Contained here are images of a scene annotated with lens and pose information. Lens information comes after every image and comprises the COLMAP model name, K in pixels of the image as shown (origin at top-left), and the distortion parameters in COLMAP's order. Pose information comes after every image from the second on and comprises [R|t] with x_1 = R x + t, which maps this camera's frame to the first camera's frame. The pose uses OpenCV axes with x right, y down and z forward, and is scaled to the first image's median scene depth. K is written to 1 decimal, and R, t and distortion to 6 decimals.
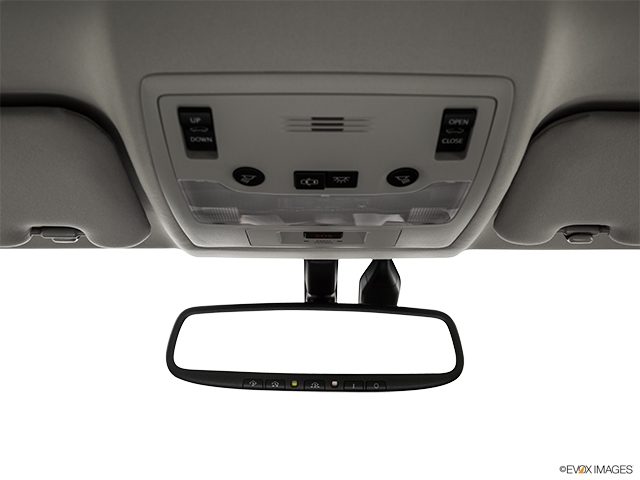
lens RADIAL K [[621.2, 0, 313.6], [0, 621.2, 237.9], [0, 0, 1]] dist [0.022991, 0.000000]
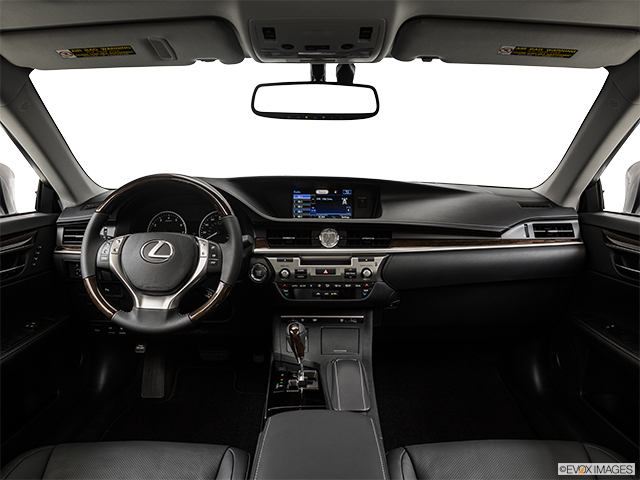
lens RADIAL K [[489.4, 0, 317.6], [0, 489.4, 239.5], [0, 0, 1]] dist [-0.124944, 0.053611]
pose [[0.999887, 0.010298, -0.010975, 0.036156], [-0.003216, 0.858595, 0.512645, -0.312668], [0.014703, -0.512552, 0.858530, -0.815483]]
